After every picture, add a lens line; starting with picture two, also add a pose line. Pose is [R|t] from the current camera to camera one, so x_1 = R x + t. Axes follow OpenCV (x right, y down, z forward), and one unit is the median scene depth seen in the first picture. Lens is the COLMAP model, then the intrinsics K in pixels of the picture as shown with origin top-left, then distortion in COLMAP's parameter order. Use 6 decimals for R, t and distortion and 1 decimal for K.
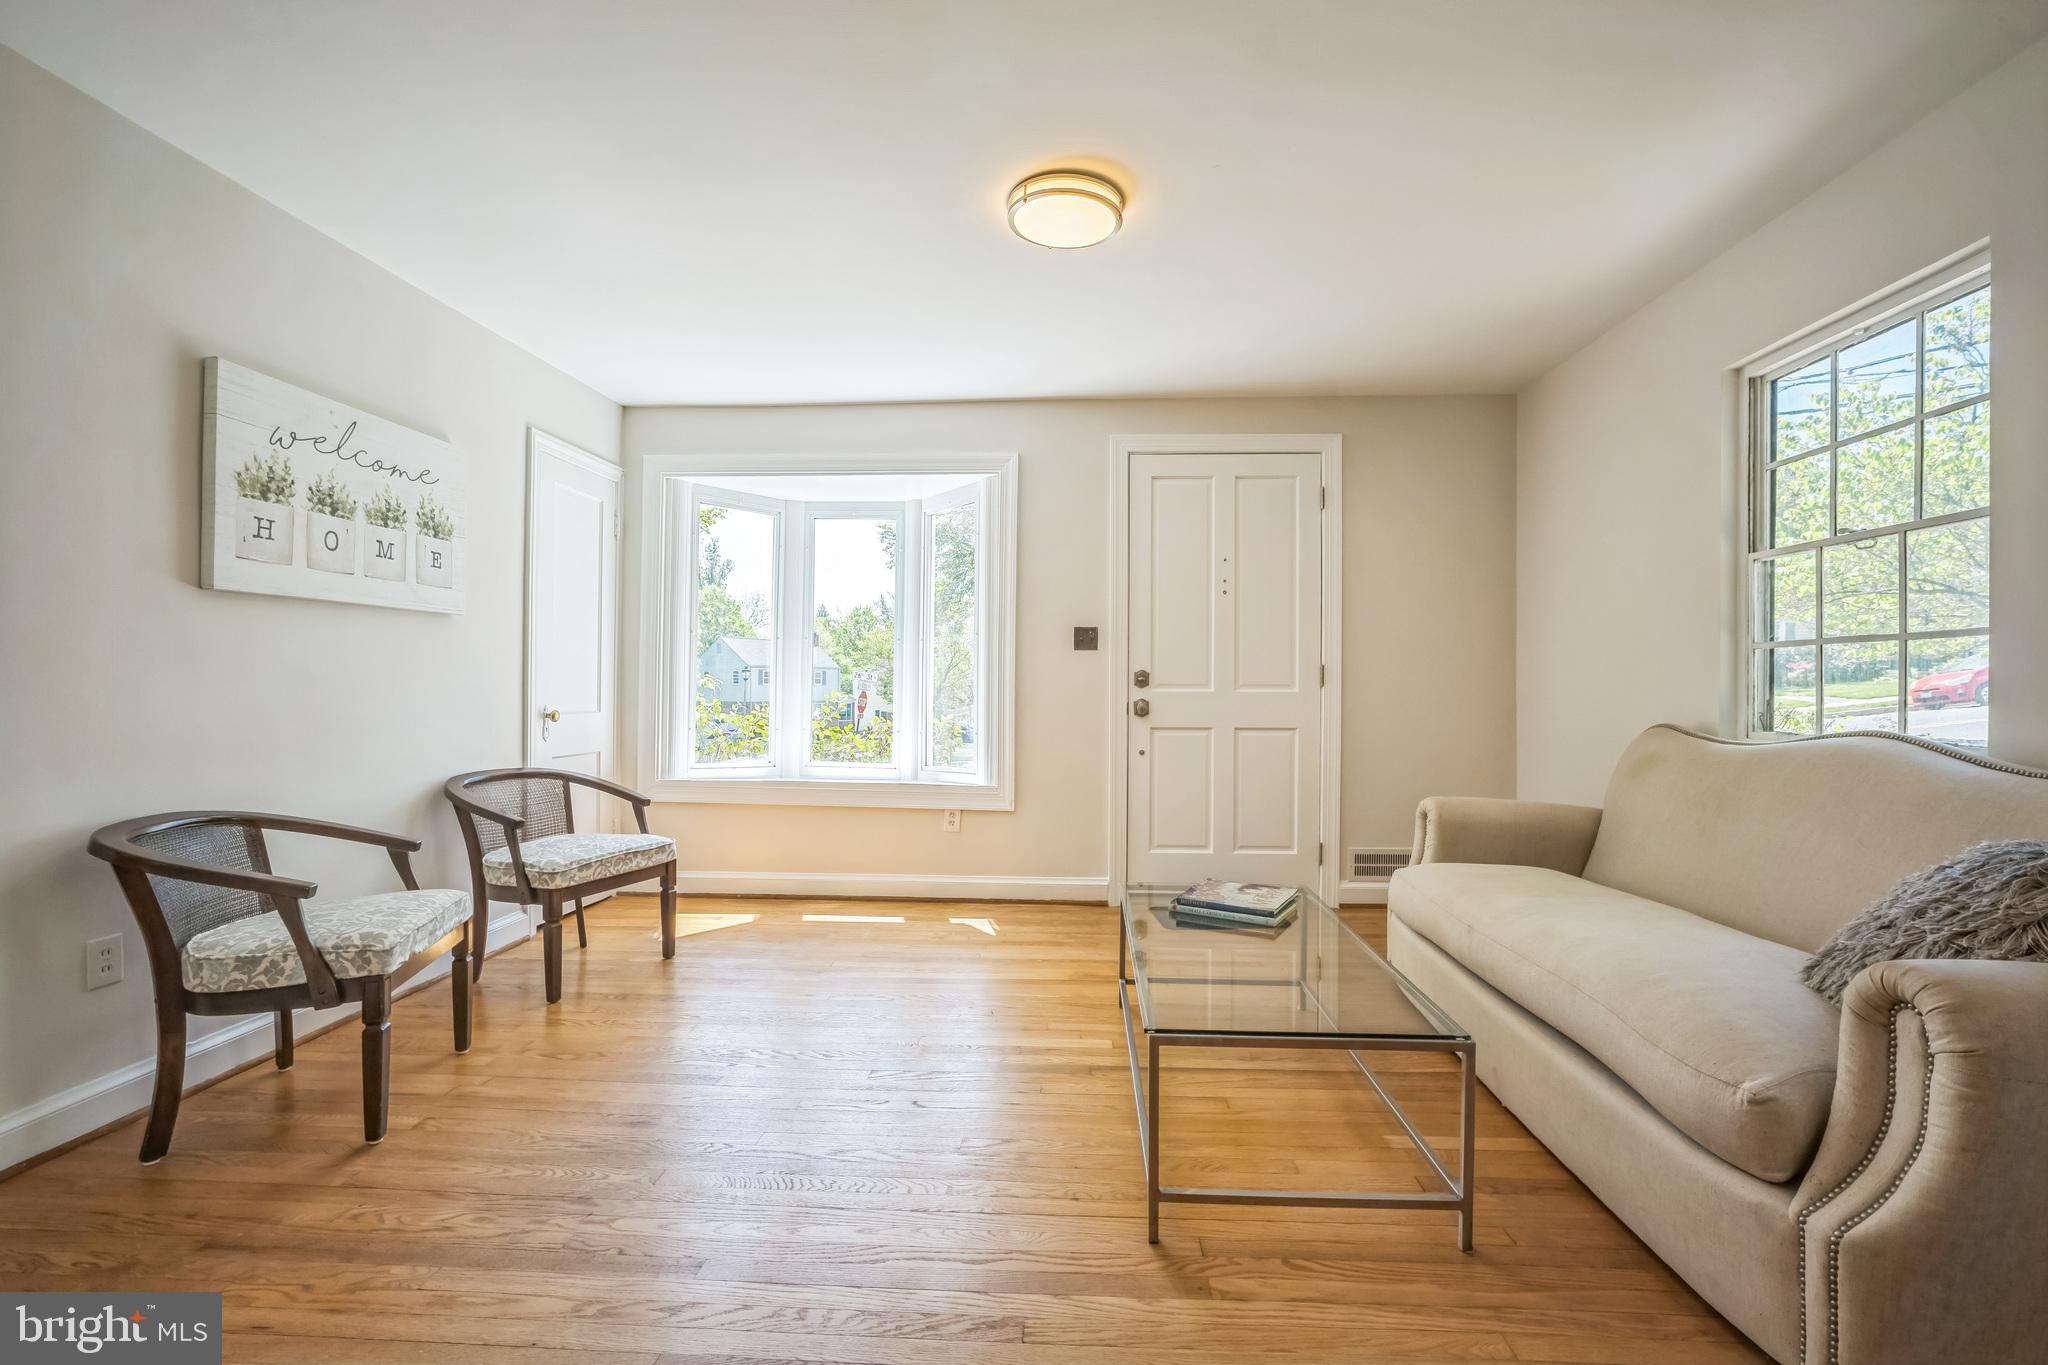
lens RADIAL K [[868.3, 0, 1024.0], [0, 868.3, 682.5], [0, 0, 1]] dist [-0.036720, 0.016575]
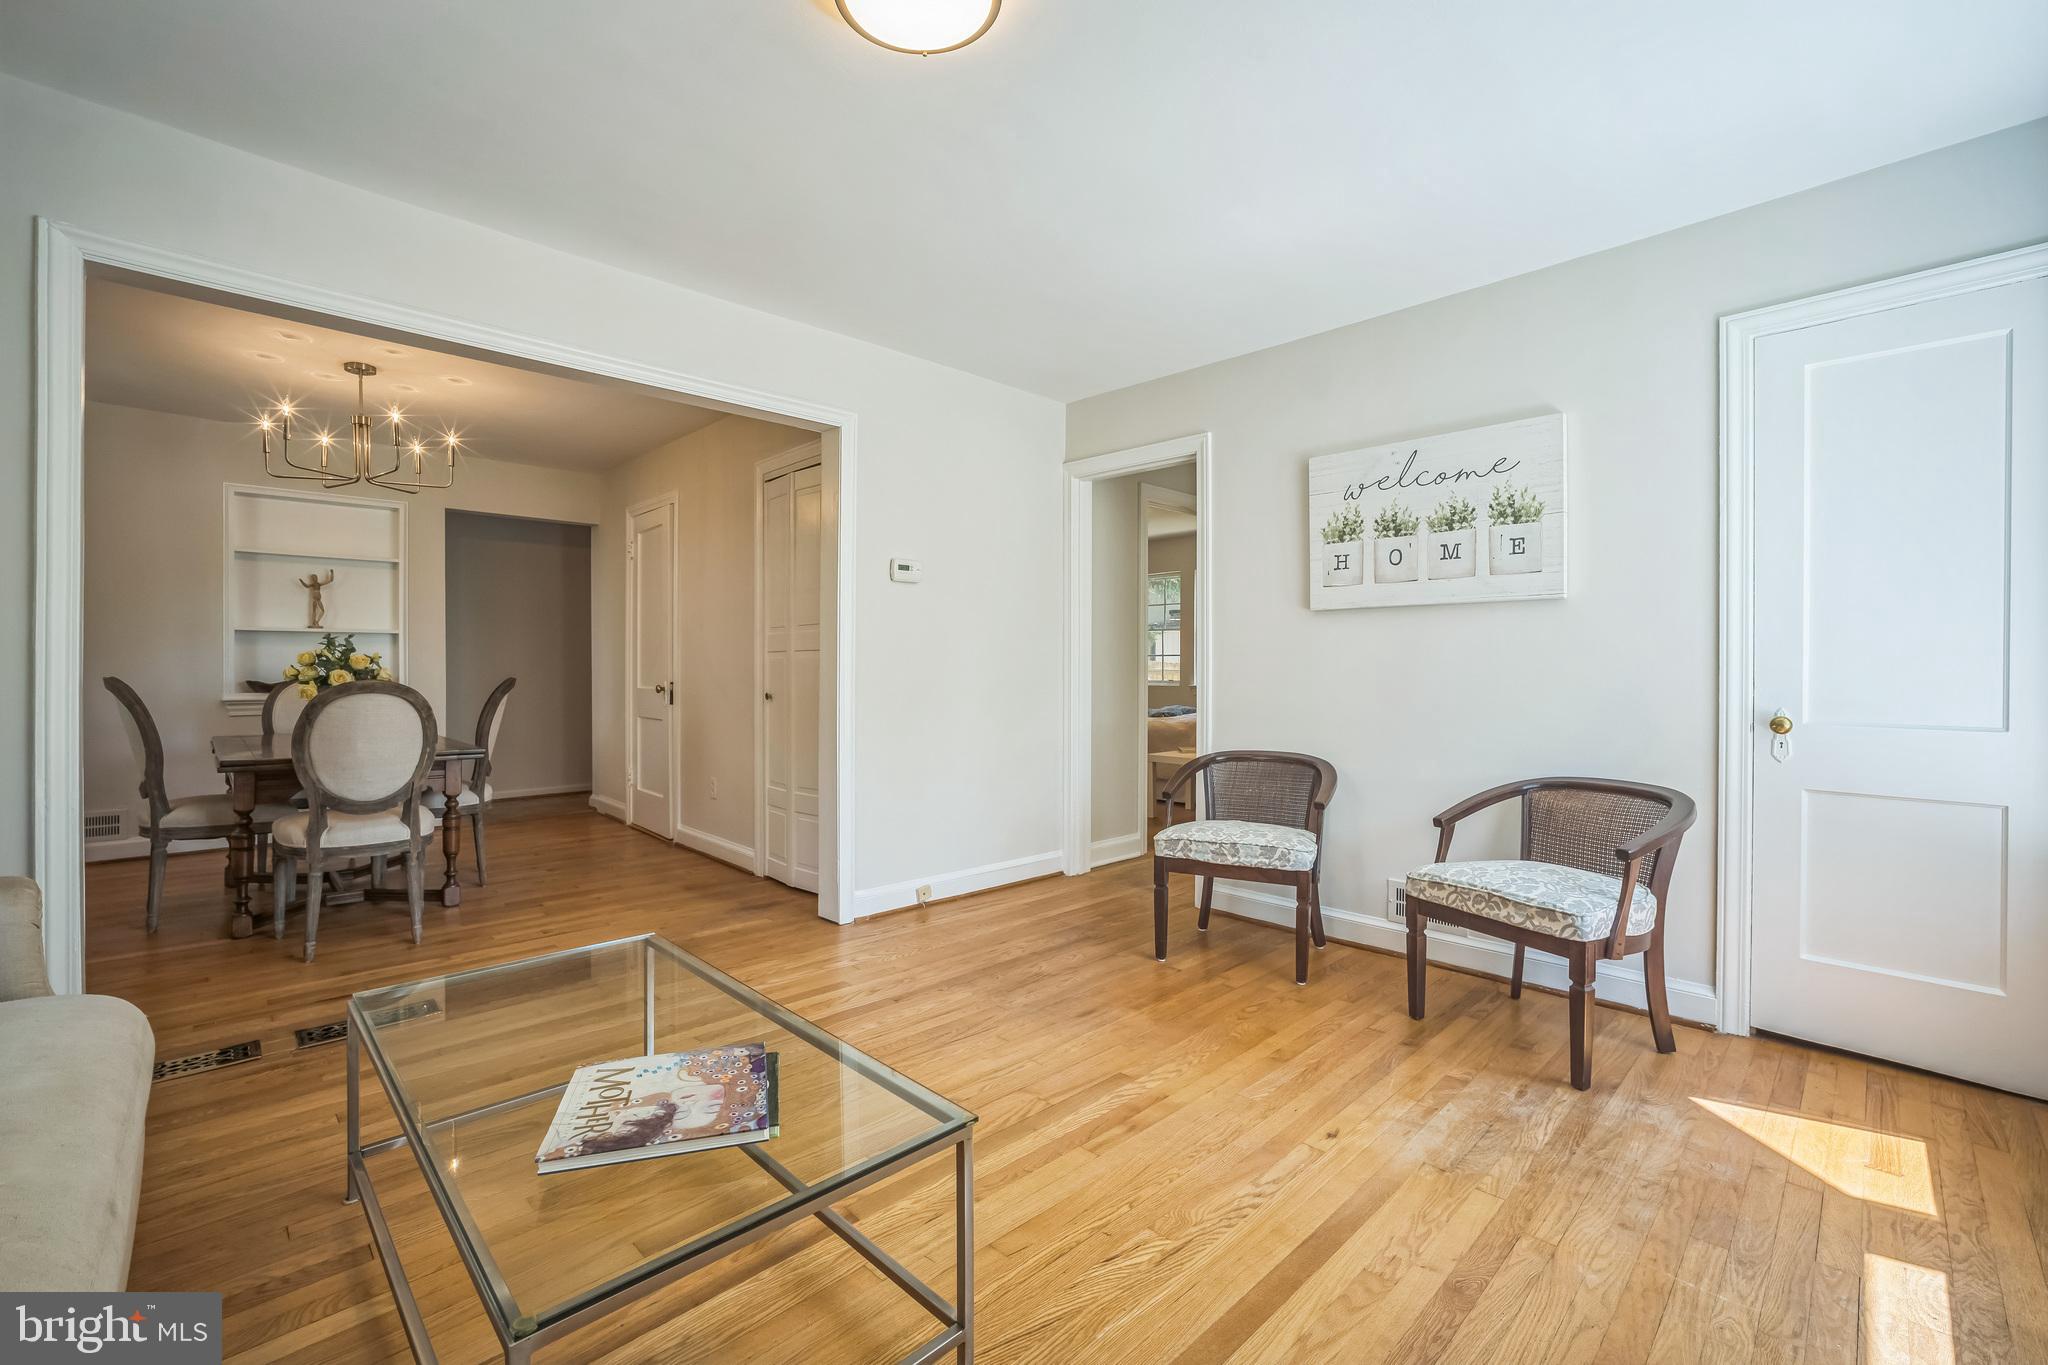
lens RADIAL K [[871.9, 0, 1027.0], [0, 871.9, 670.7], [0, 0, 1]] dist [-0.040835, 0.017752]
pose [[-0.669664, -0.005210, -0.742646, 0.393826], [-0.006857, 0.999976, -0.000833, 0.001566], [0.742633, 0.004535, -0.669684, 1.214421]]
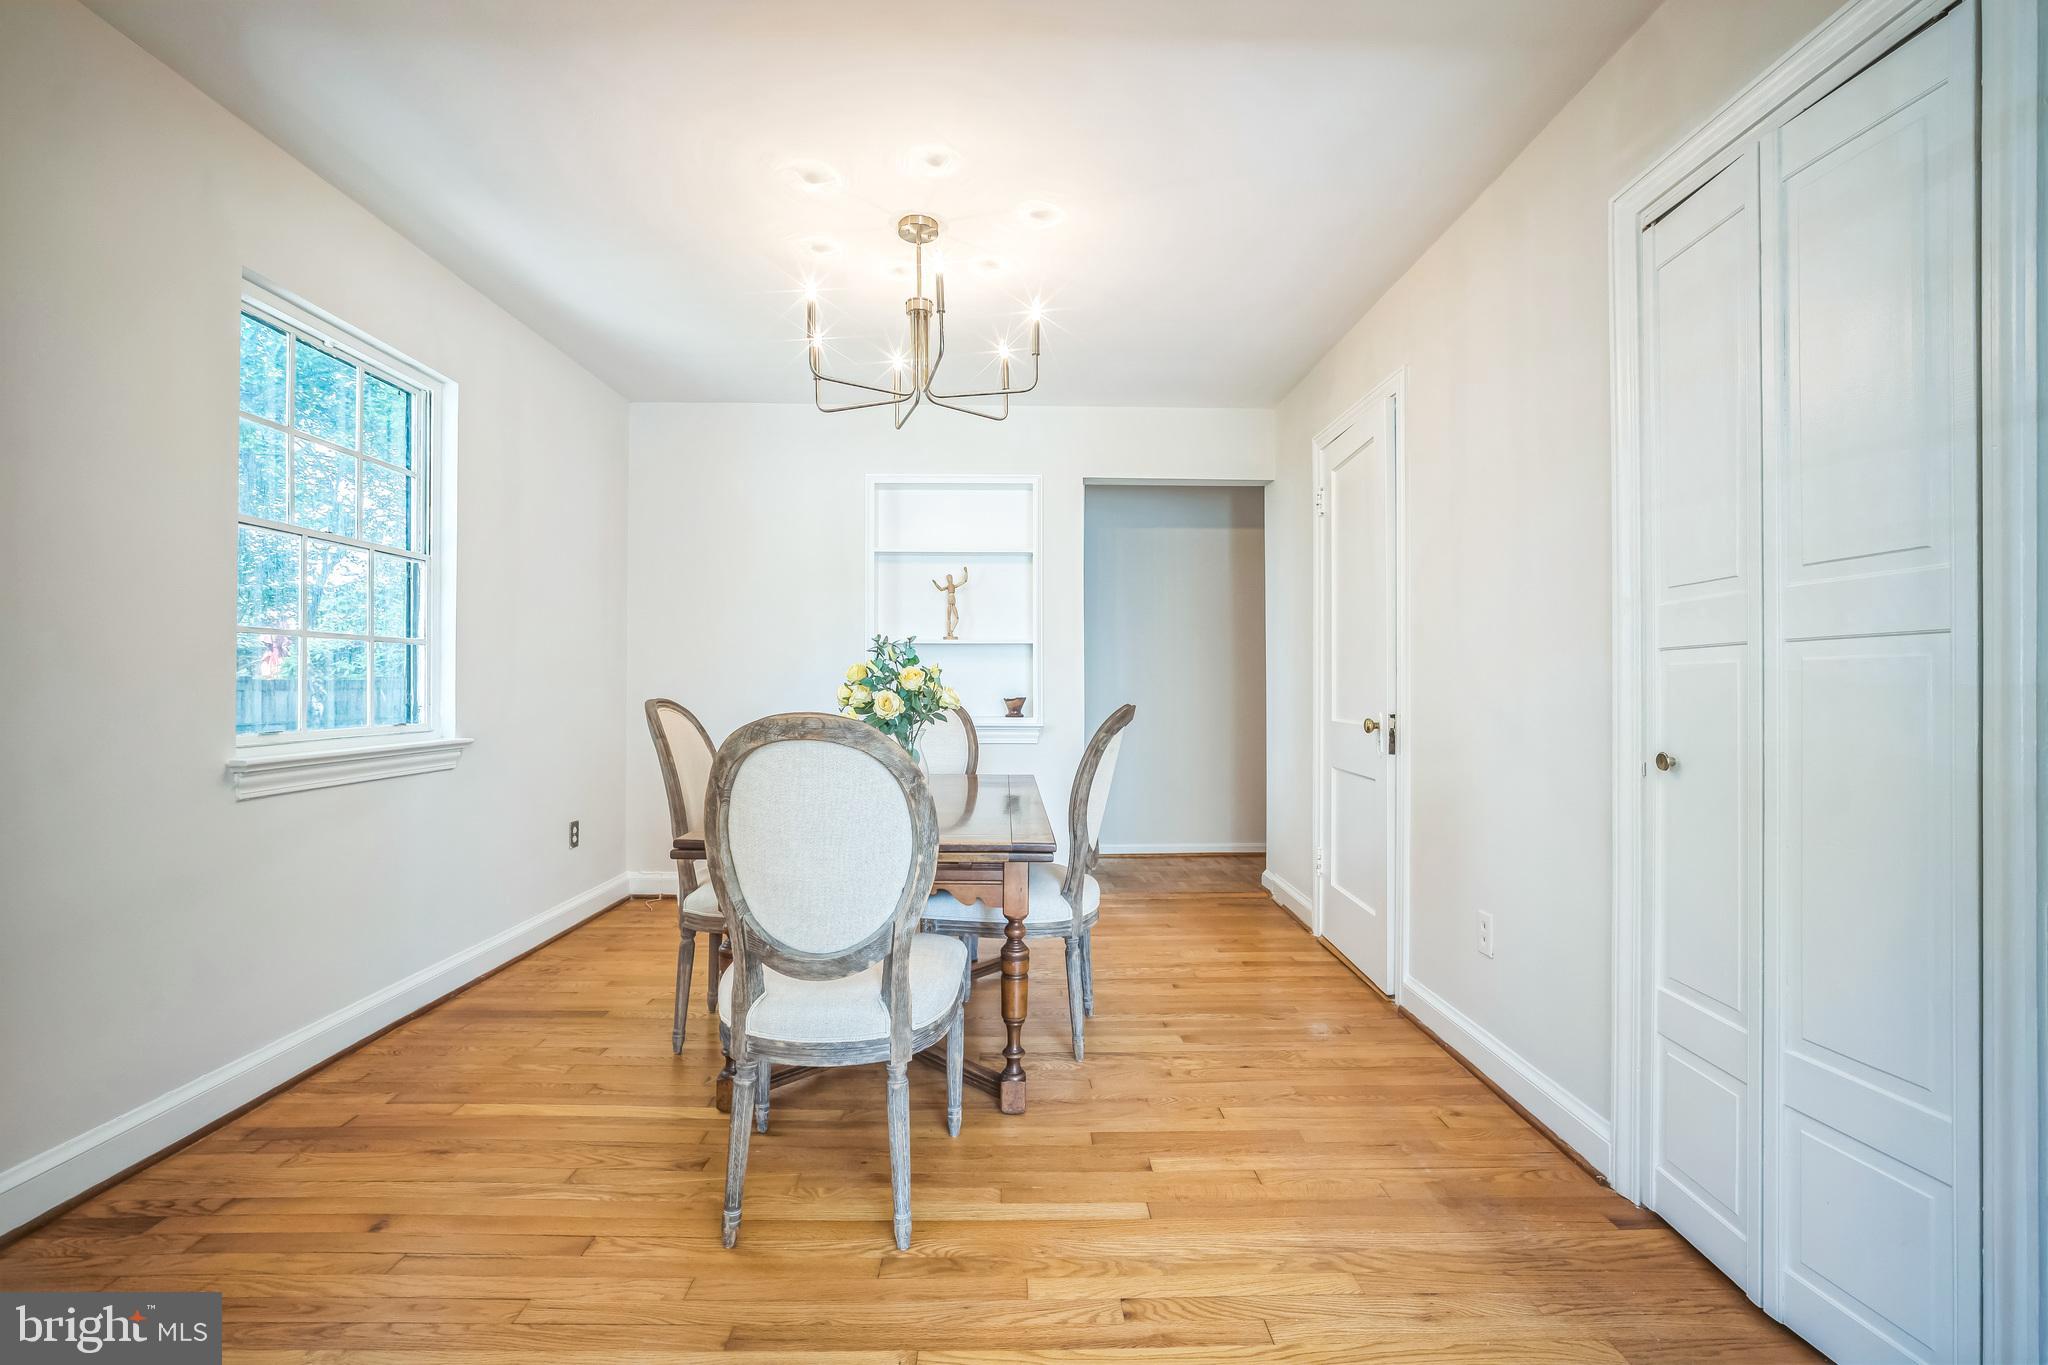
lens RADIAL K [[871.9, 0, 1027.0], [0, 871.9, 670.7], [0, 0, 1]] dist [-0.040835, 0.017752]
pose [[-0.995977, -0.013044, -0.088657, 0.083865], [-0.011562, 0.999785, -0.017210, 0.000161], [0.088863, -0.016116, -0.995913, 0.470044]]
